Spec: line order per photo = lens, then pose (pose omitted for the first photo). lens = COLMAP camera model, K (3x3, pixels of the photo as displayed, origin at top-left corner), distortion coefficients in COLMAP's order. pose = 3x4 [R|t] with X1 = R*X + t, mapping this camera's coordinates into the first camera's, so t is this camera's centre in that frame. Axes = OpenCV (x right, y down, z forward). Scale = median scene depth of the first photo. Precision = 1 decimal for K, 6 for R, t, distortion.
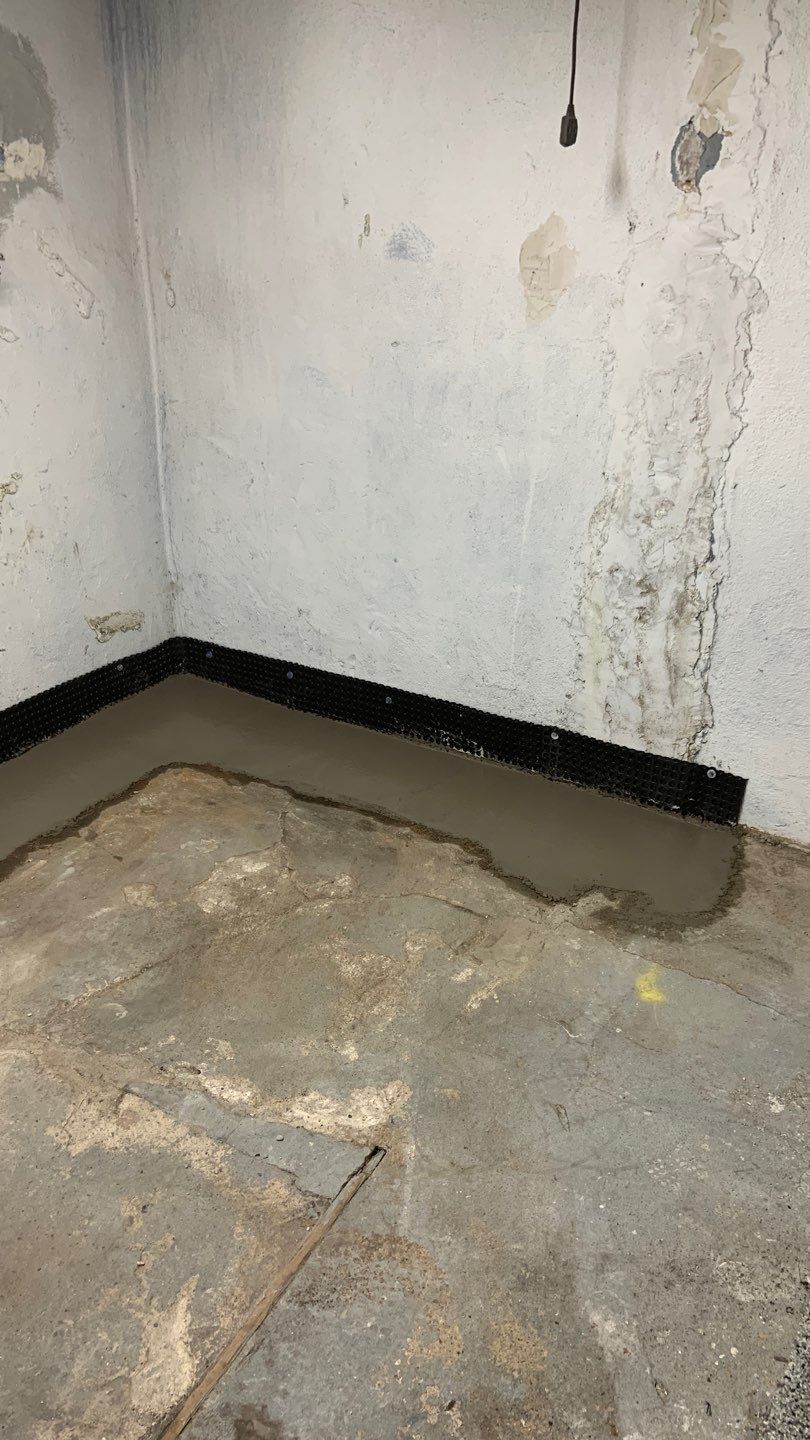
lens RADIAL K [[1083.1, 0, 405.0], [0, 1083.1, 720.0], [0, 0, 1]] dist [0.132709, -0.169274]
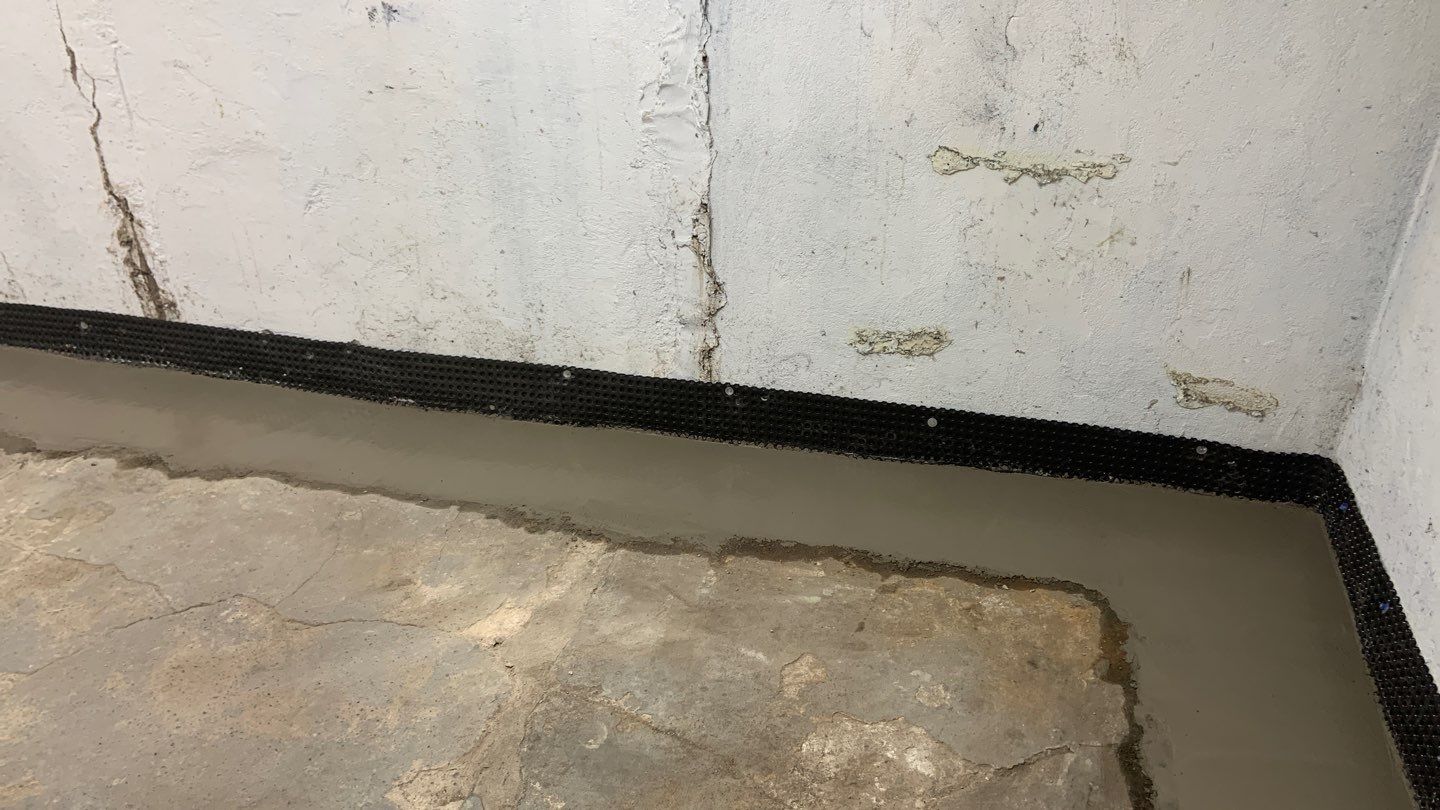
lens RADIAL K [[1083.1, 0, 709.0], [0, 1083.1, 399.4], [0, 0, 1]] dist [0.132709, -0.169274]
pose [[0.280488, 0.470766, -0.836484, 0.271269], [-0.403275, 0.848618, 0.342369, -0.222277], [0.871031, 0.241303, 0.427875, 0.464711]]
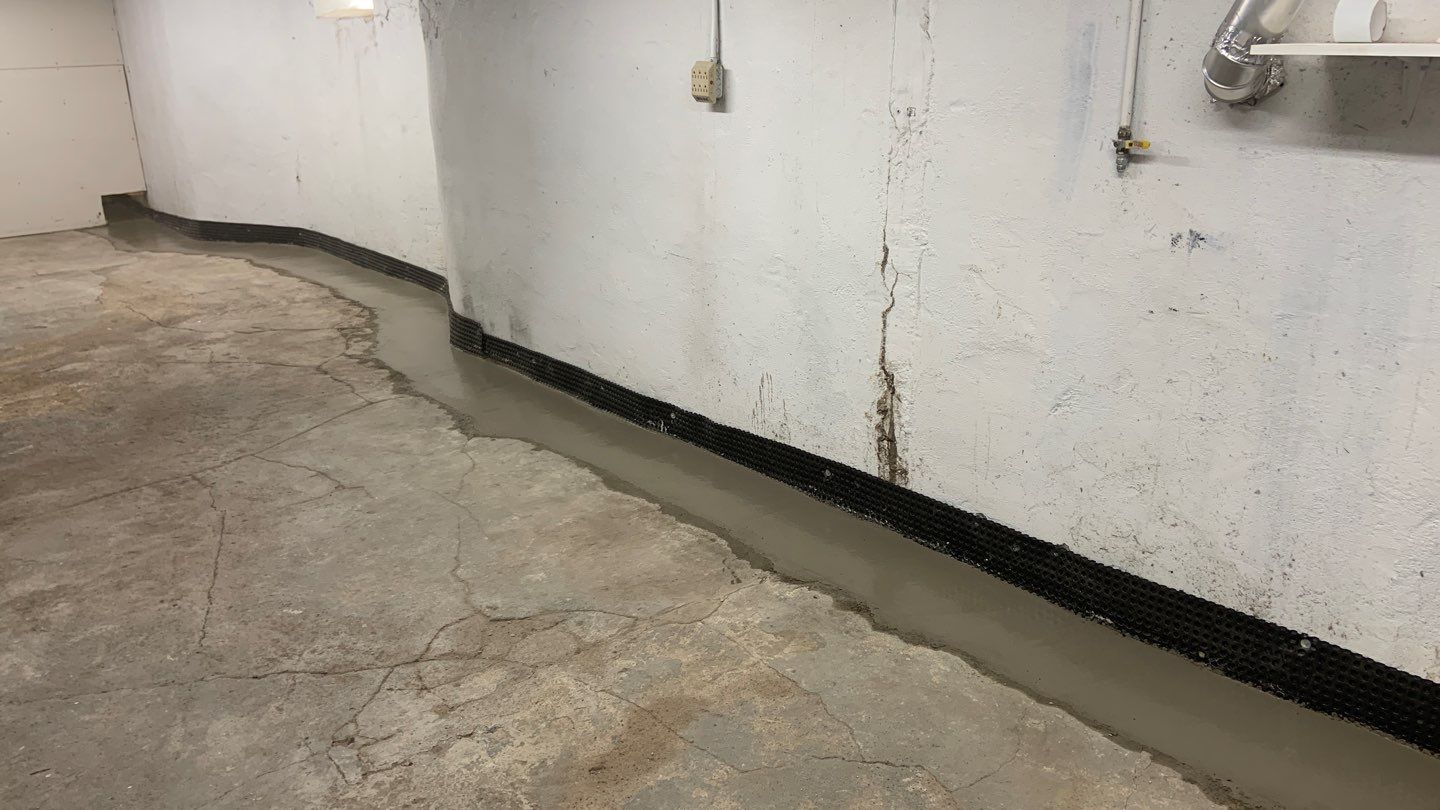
lens RADIAL K [[1083.1, 0, 709.0], [0, 1083.1, 399.4], [0, 0, 1]] dist [0.132709, -0.169274]
pose [[-0.322882, 0.315203, -0.892409, 0.267870], [-0.377779, 0.821616, 0.426883, -0.206843], [0.867773, 0.474967, -0.146207, 0.406891]]
